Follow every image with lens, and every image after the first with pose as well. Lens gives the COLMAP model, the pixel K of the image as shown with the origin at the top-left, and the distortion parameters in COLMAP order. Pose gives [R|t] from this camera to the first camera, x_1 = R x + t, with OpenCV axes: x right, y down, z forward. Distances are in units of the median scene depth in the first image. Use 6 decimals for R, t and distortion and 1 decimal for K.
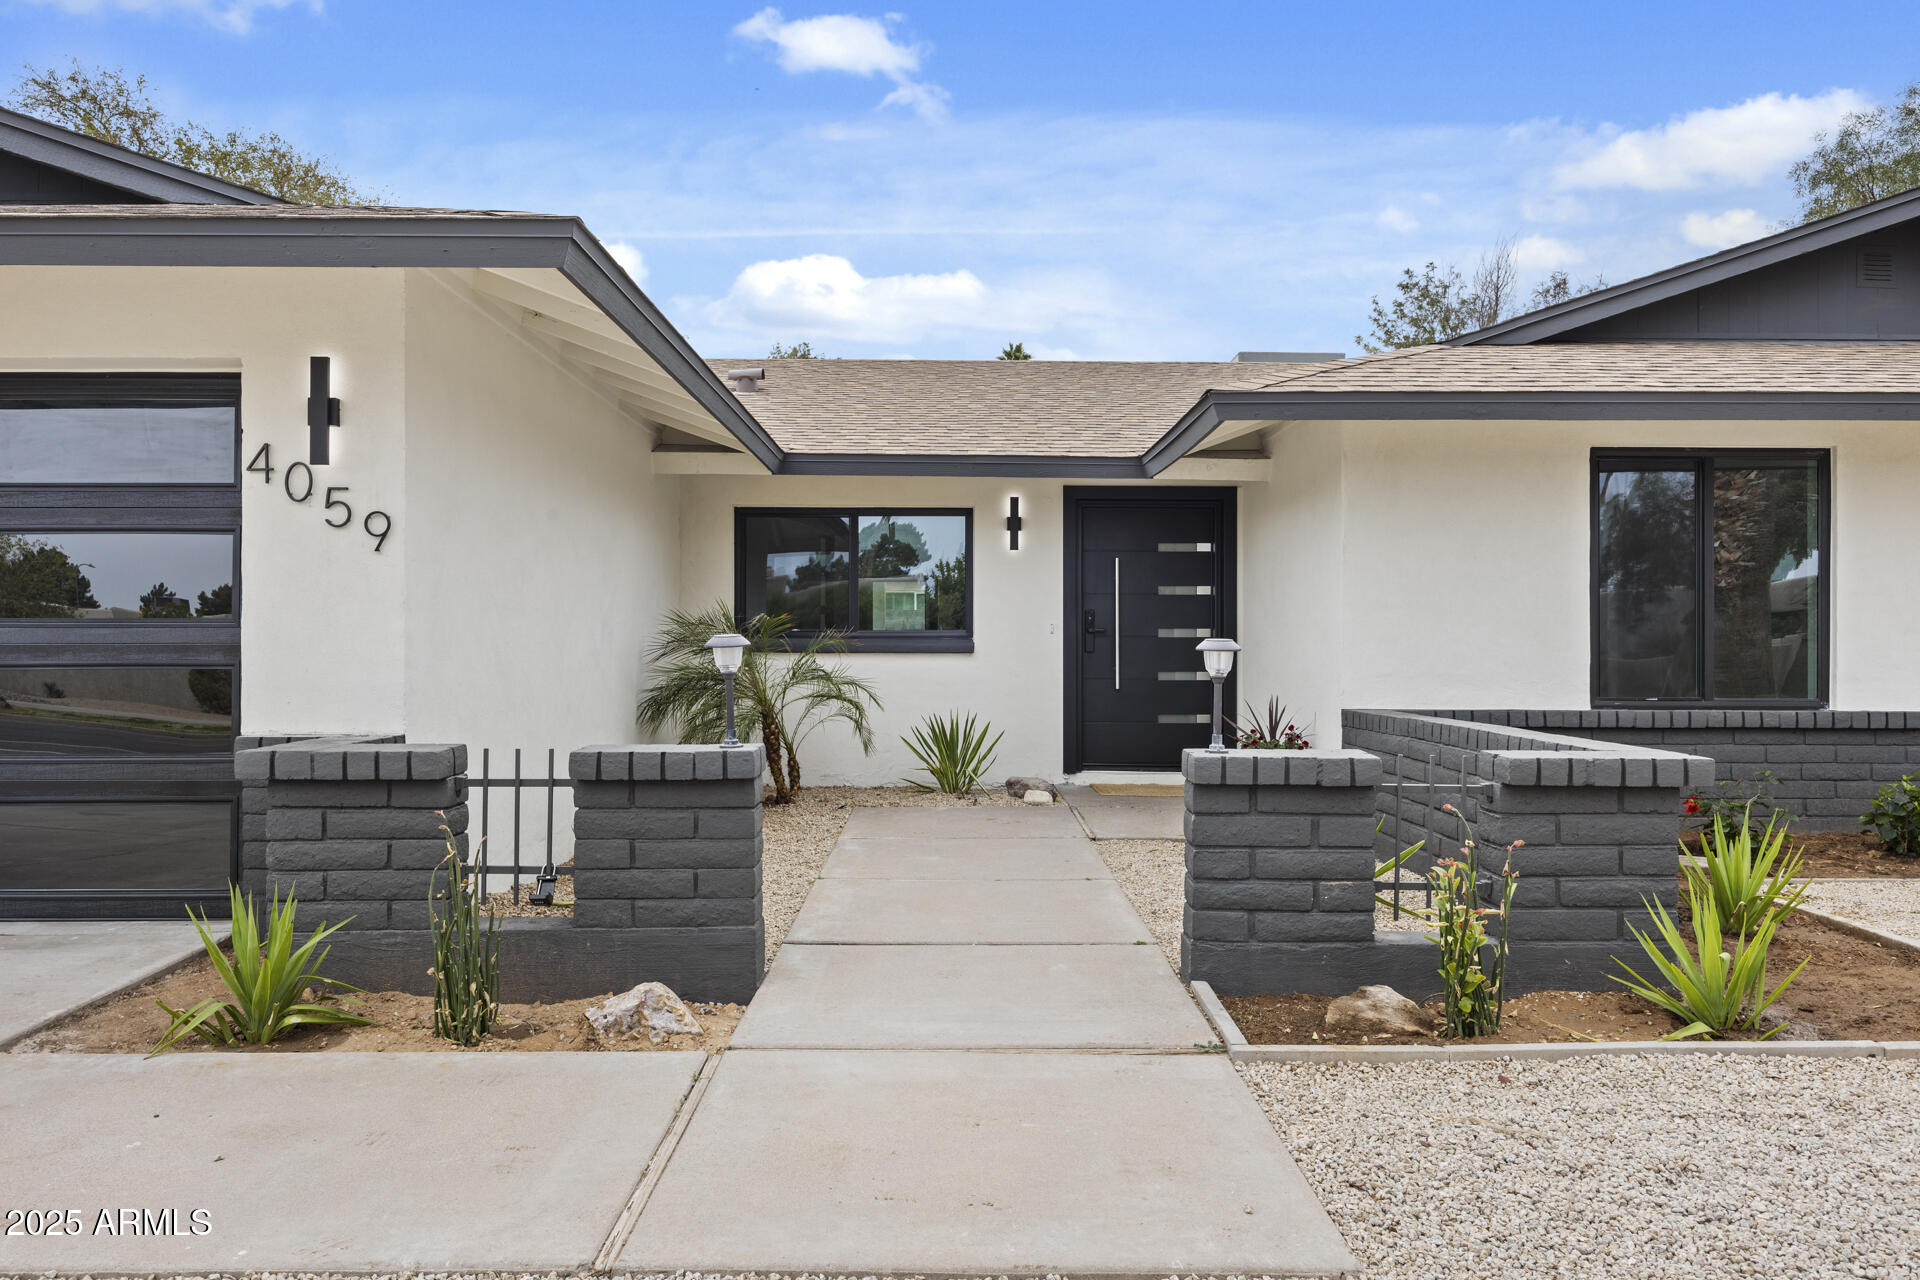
lens RADIAL K [[1288.2, 0, 960.0], [0, 1288.2, 640.0], [0, 0, 1]] dist [-0.005221, -0.002799]
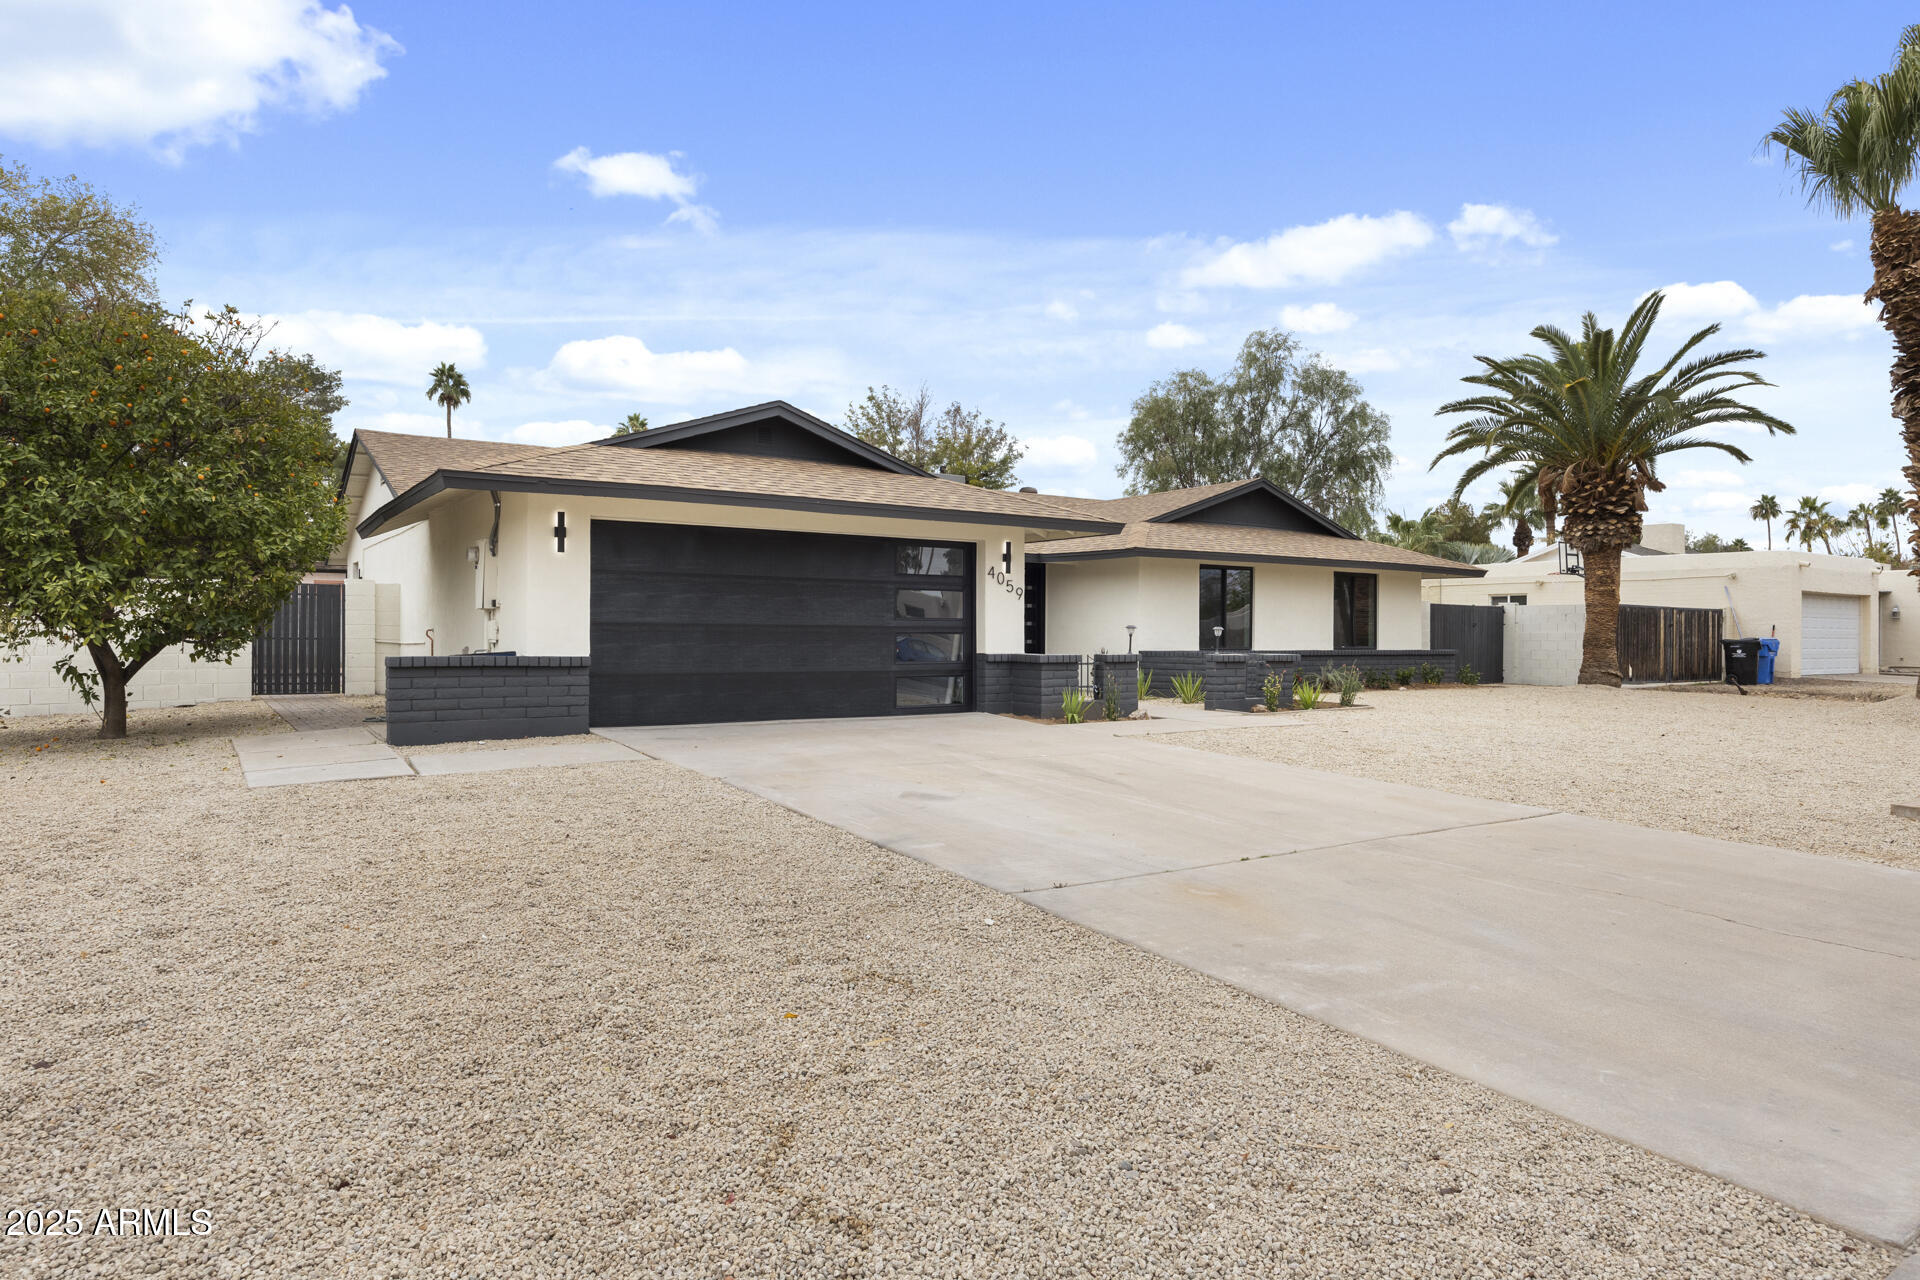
lens RADIAL K [[1143.8, 0, 960.0], [0, 1143.8, 640.0], [0, 0, 1]] dist [0.001464, 0.000374]
pose [[0.830913, 0.000308, 0.556403, -1.217916], [-0.006471, 0.999938, 0.009109, 0.006439], [-0.556365, -0.011169, 0.830863, -0.766233]]
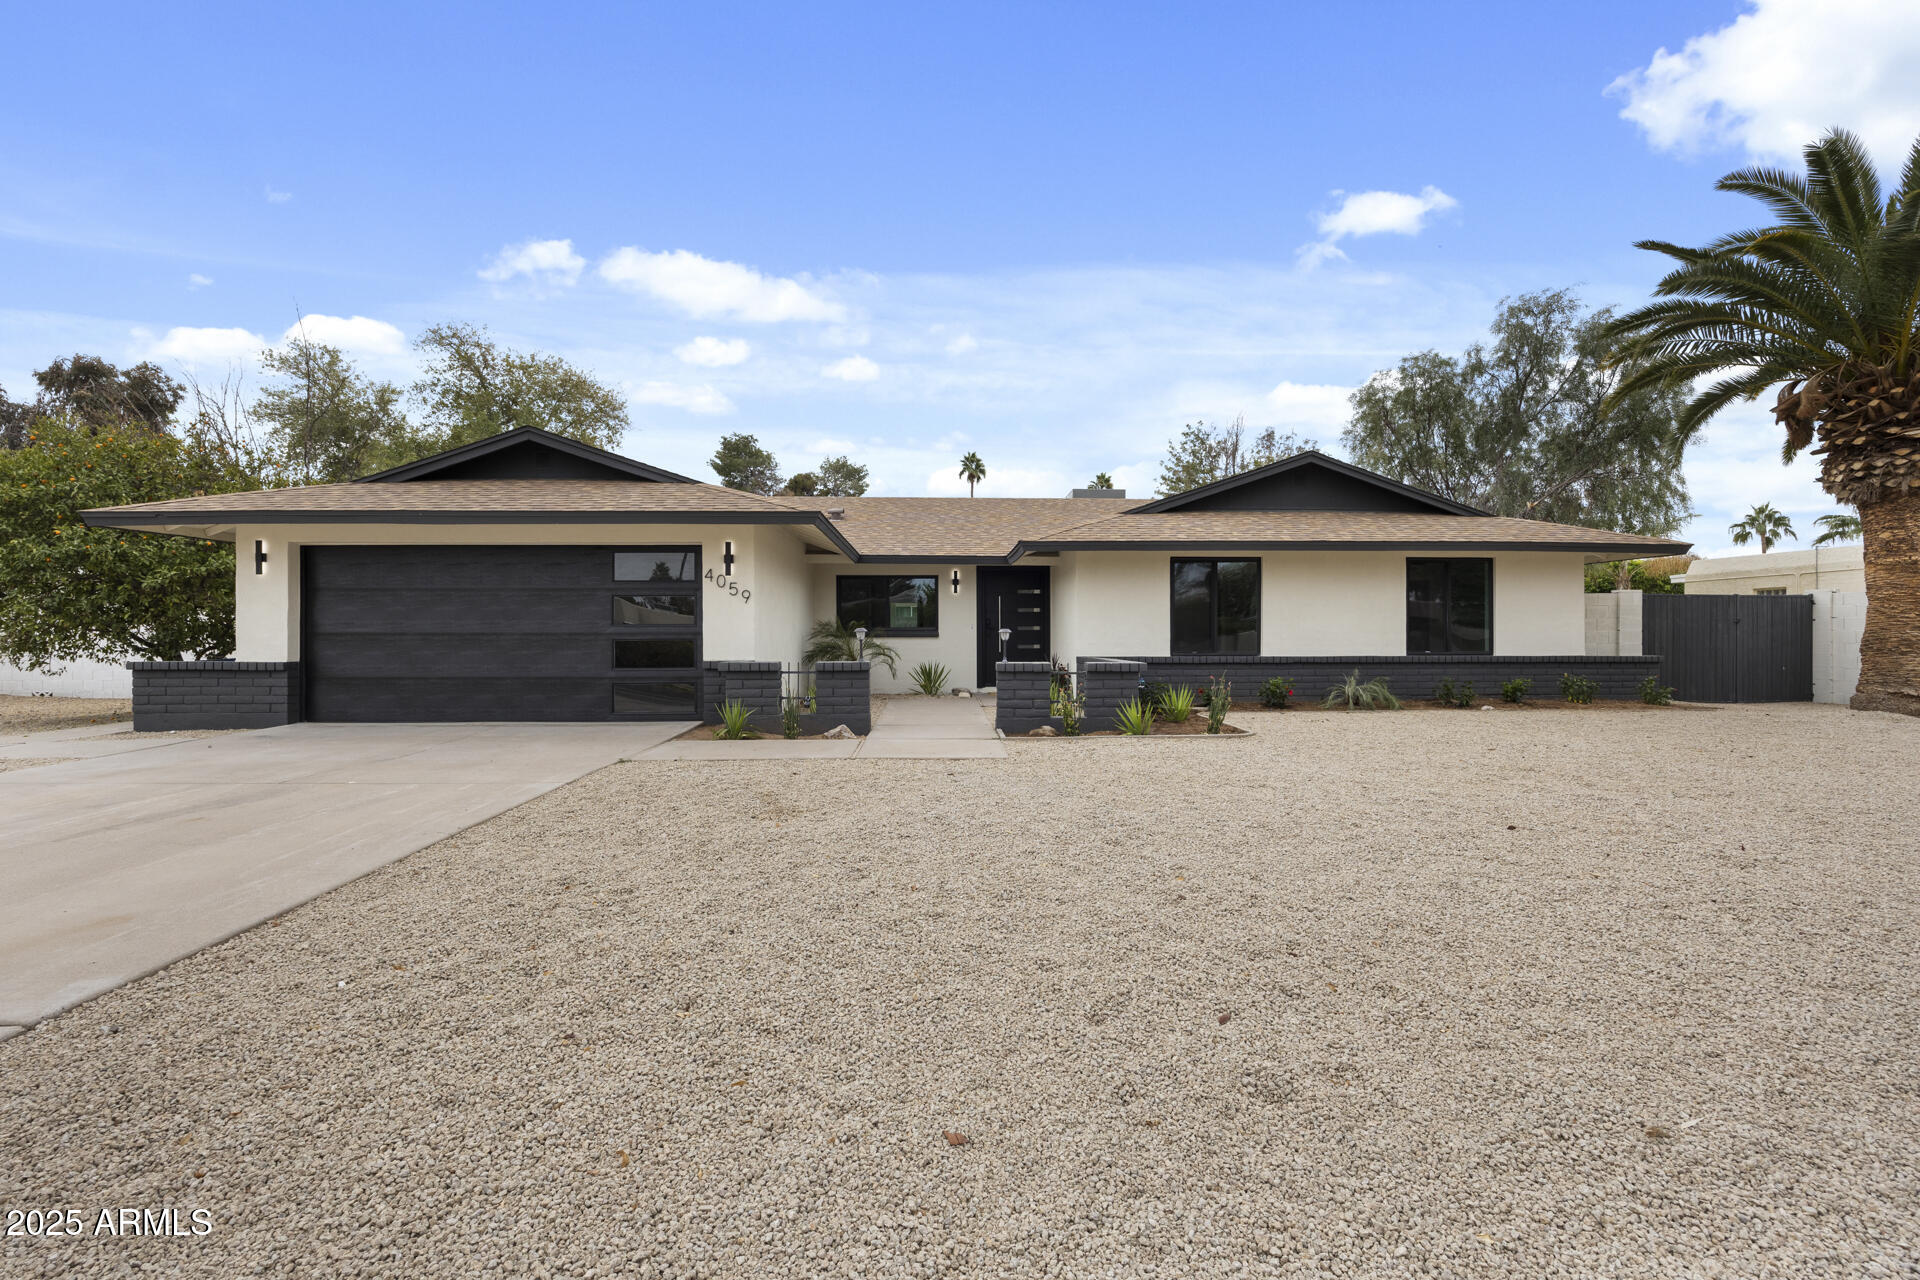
lens RADIAL K [[839.4, 0, 957.8], [0, 839.4, 645.7], [0, 0, 1]] dist [-0.014483, 0.000343]
pose [[0.999756, -0.003951, 0.021732, 0.013537], [0.003664, 0.999905, 0.013264, 0.006374], [-0.021783, -0.013181, 0.999676, -0.584357]]
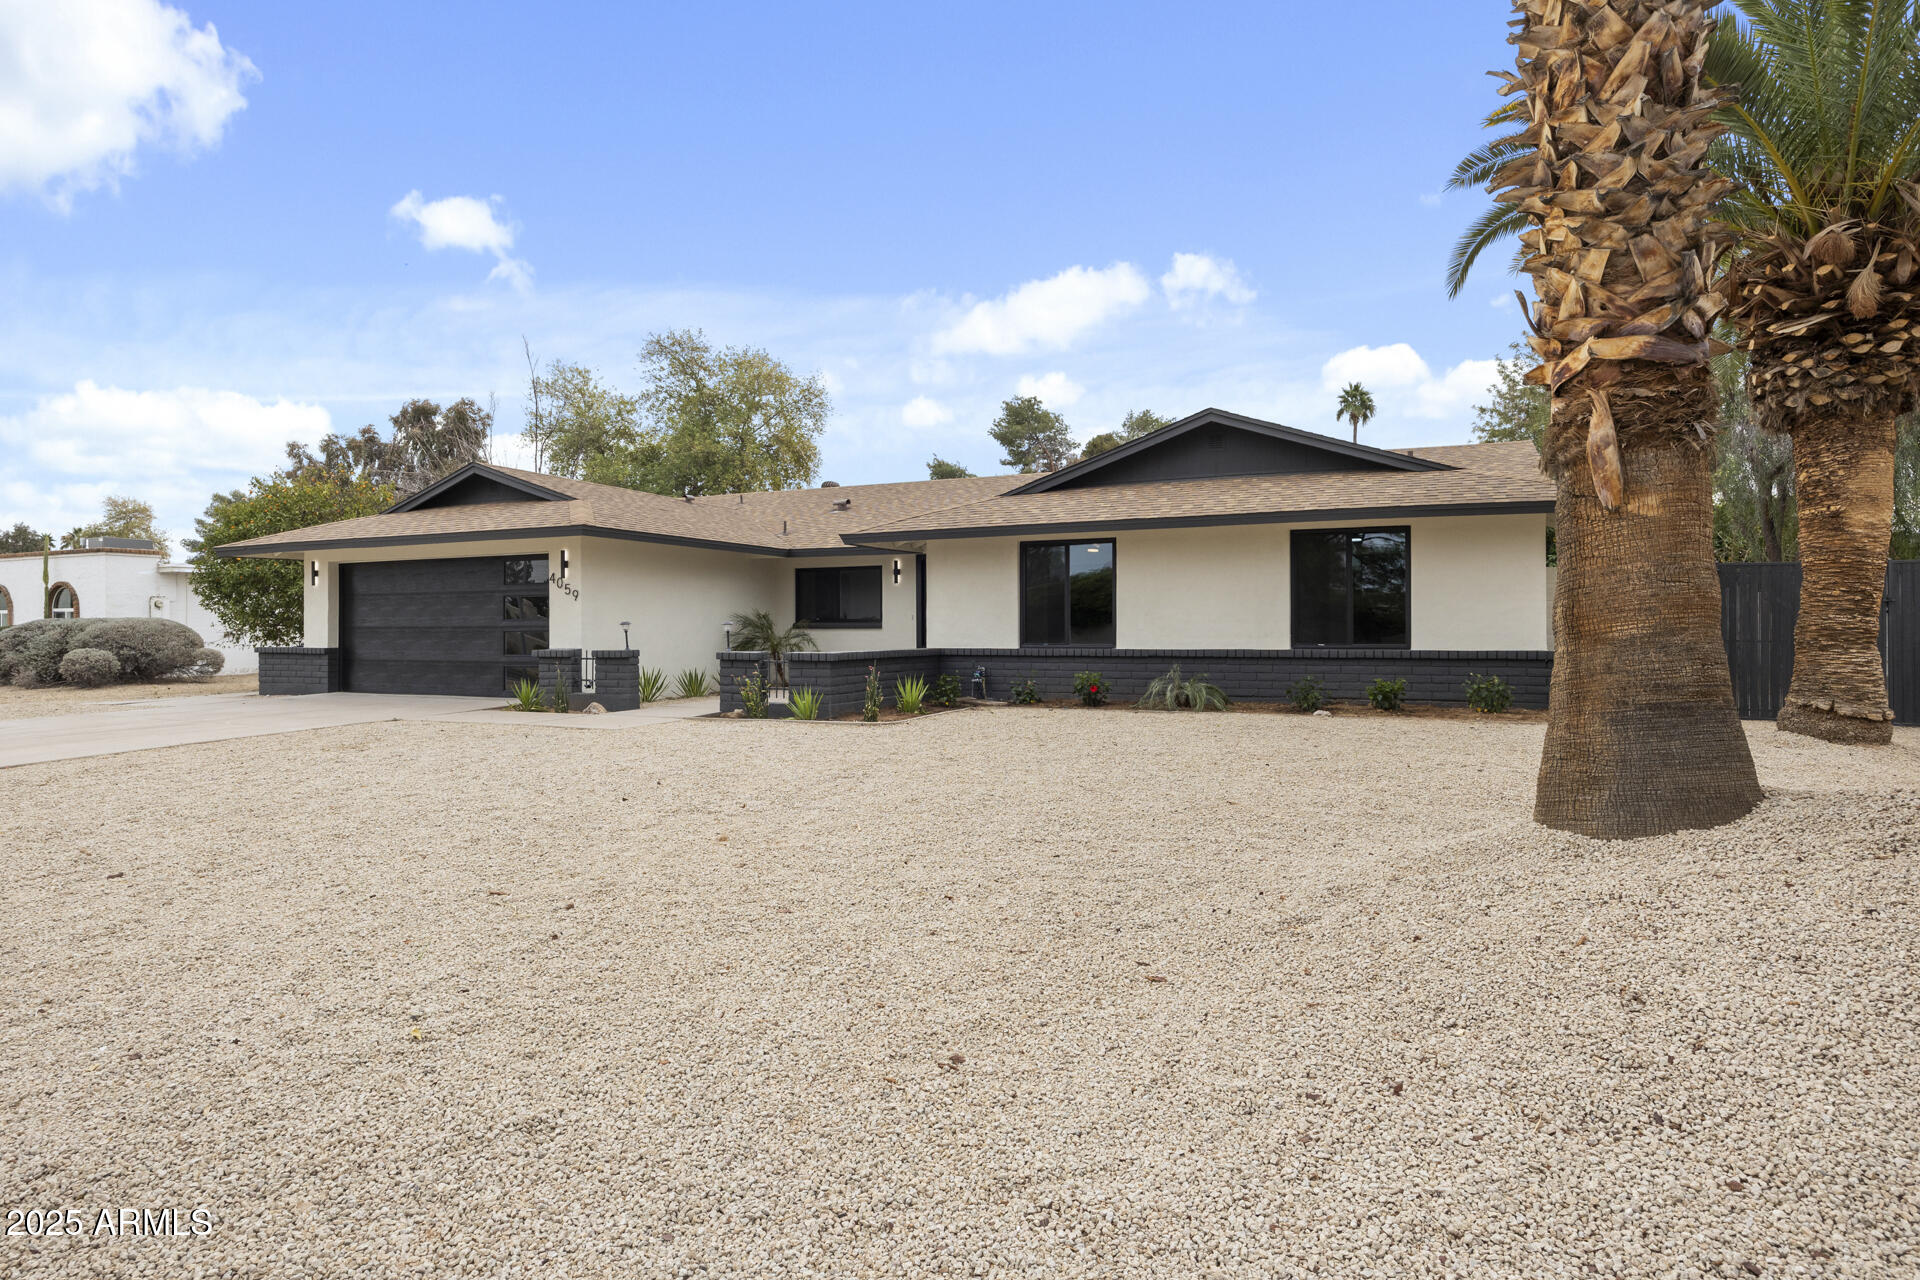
lens RADIAL K [[1051.7, 0, 939.4], [0, 1051.7, 639.8], [0, 0, 1]] dist [-0.012828, -0.001231]
pose [[0.902445, -0.002115, -0.430801, 1.000848], [0.007731, 0.999906, 0.011285, 0.011244], [0.430737, -0.013515, 0.902376, -0.722390]]
